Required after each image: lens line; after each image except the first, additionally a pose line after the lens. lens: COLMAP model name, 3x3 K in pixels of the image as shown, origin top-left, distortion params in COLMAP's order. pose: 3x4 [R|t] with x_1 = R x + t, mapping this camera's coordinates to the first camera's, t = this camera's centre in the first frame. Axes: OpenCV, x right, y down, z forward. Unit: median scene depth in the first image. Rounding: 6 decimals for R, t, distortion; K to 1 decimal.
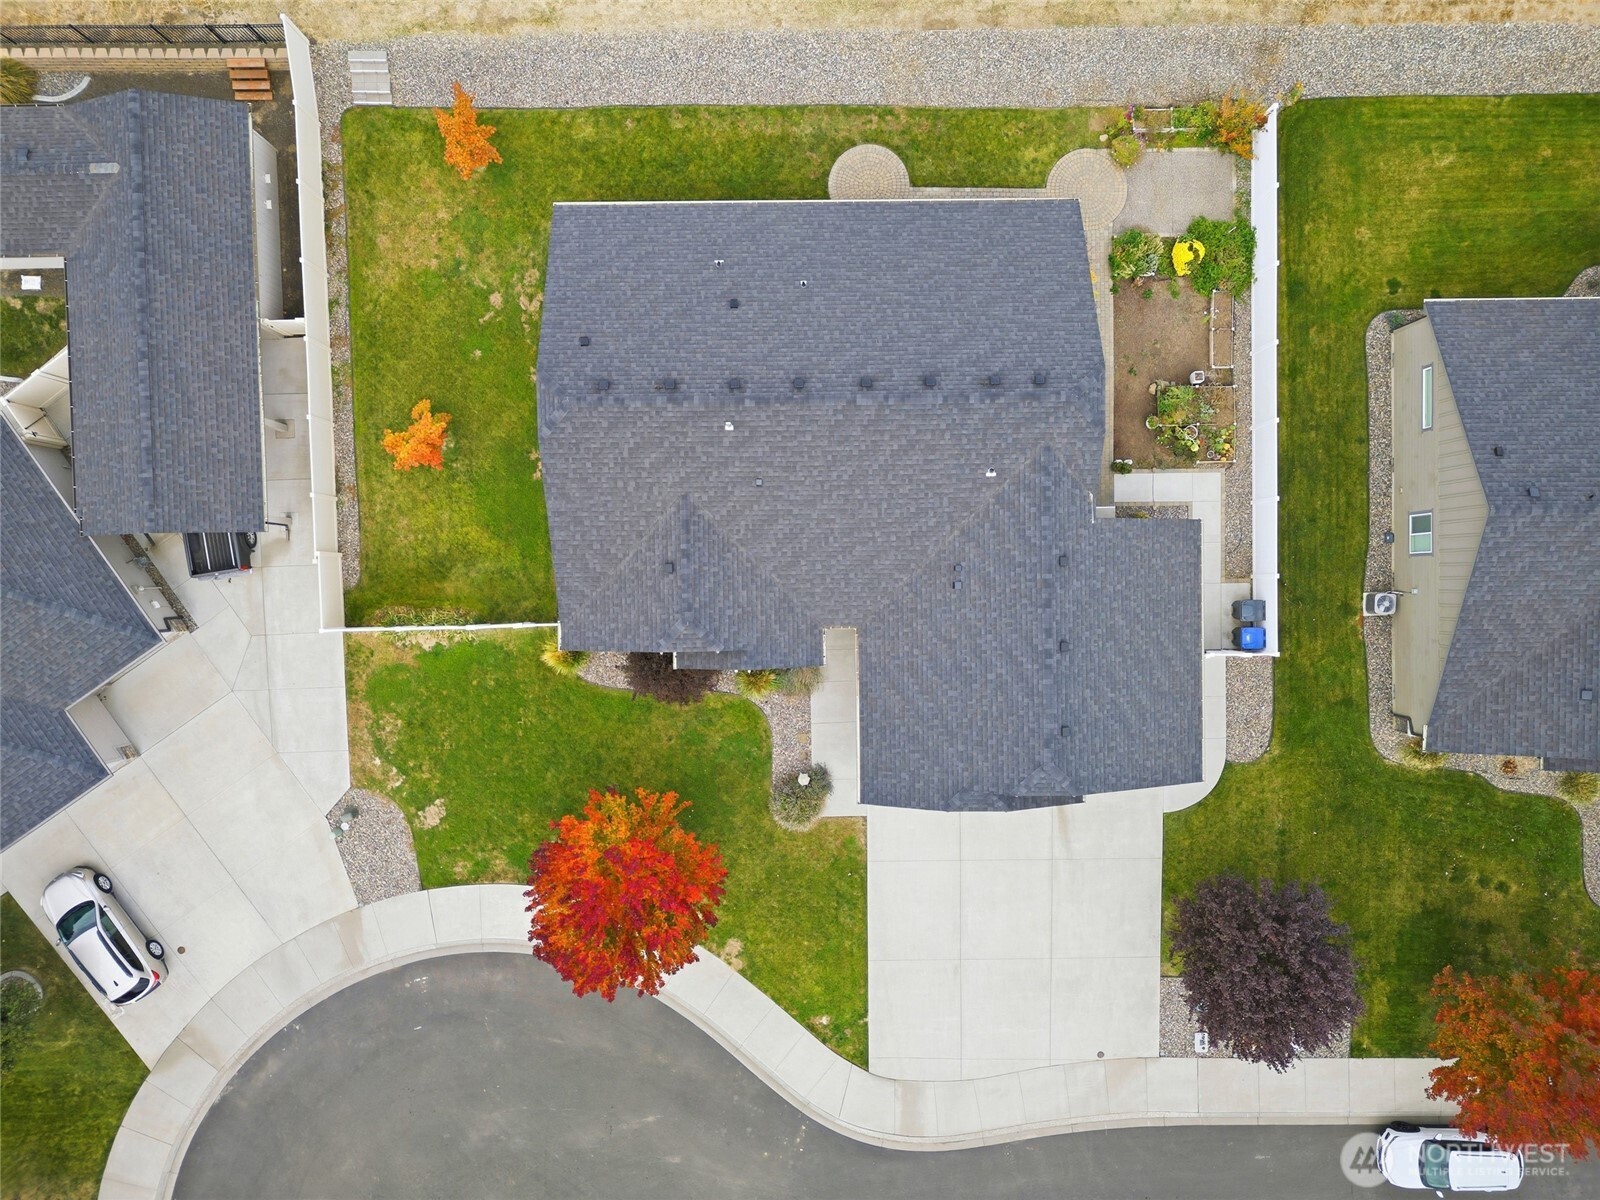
lens RADIAL K [[1138.3, 0, 793.7], [0, 1138.3, 598.5], [0, 0, 1]] dist [0.040852, -0.034850]
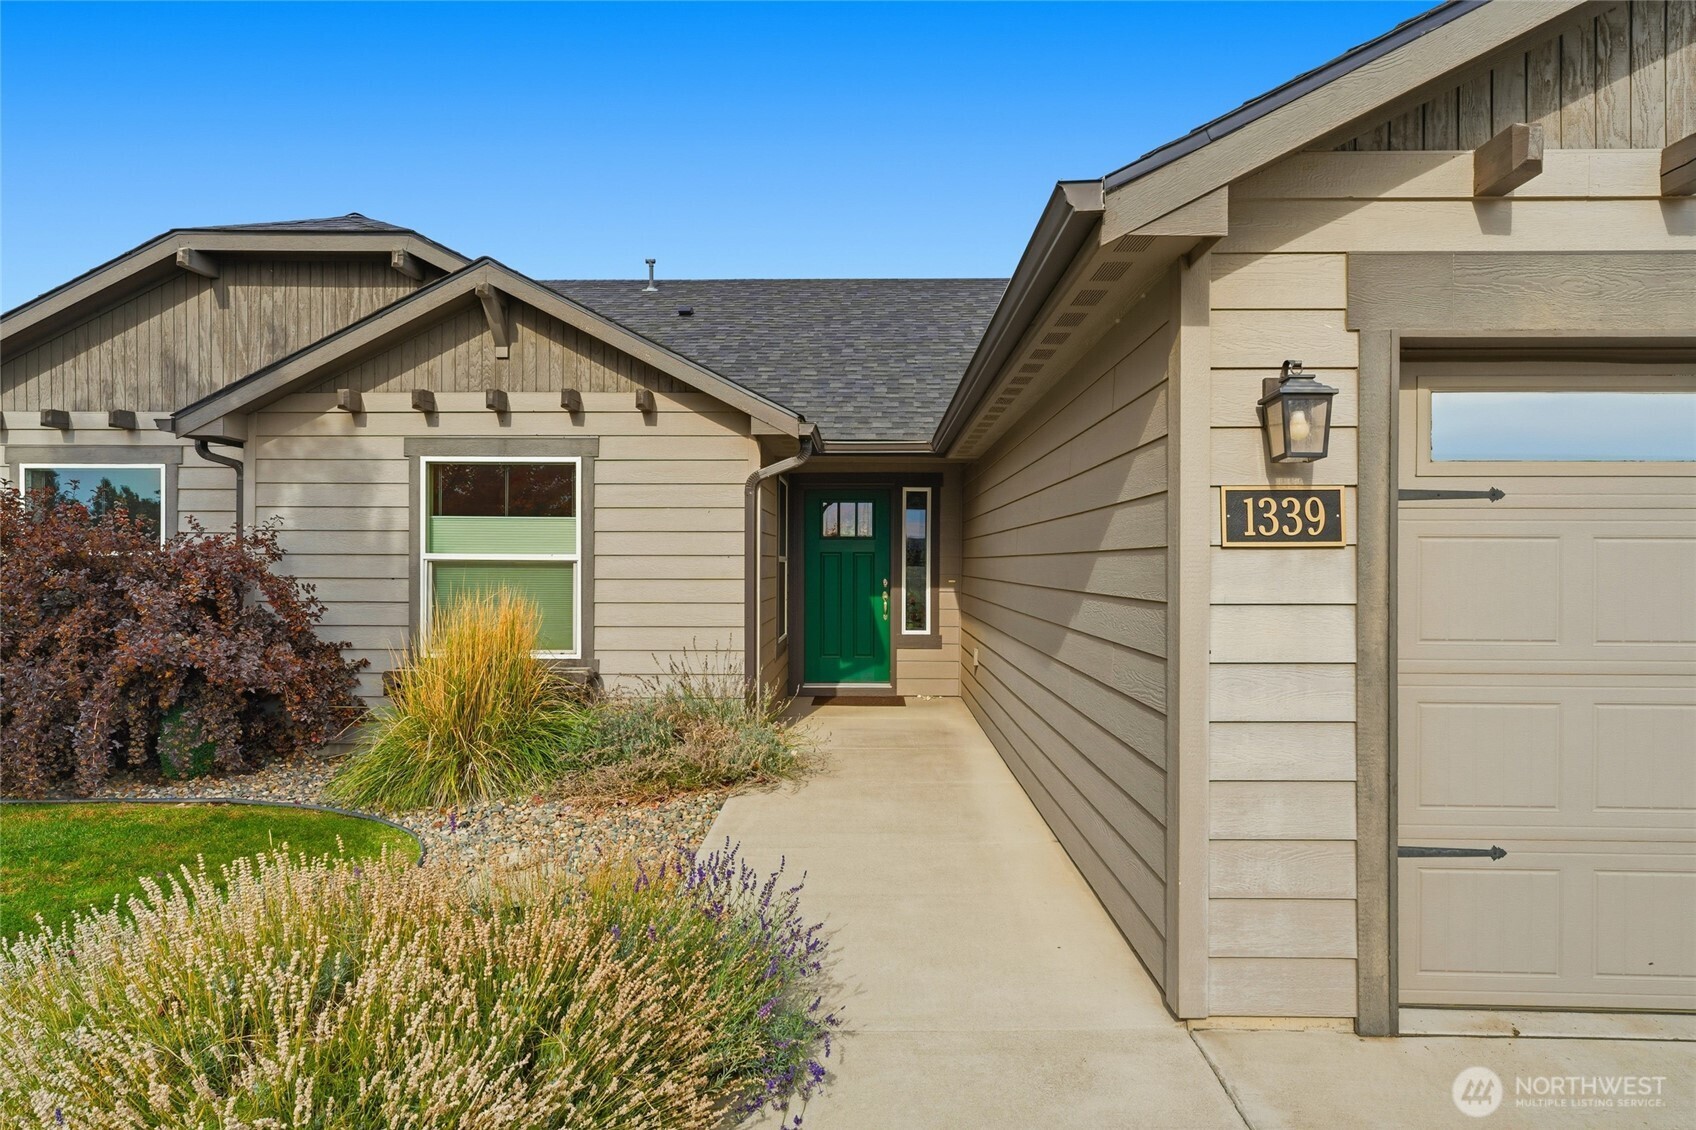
lens RADIAL K [[970.0, 0, 844.6], [0, 970.0, 567.9], [0, 0, 1]] dist [0.022847, 0.000739]
pose [[0.999337, 0.000679, -0.036403, 0.039202], [-0.036397, -0.007278, -0.999311, 0.238588], [-0.000943, 0.999973, -0.007248, 0.961143]]
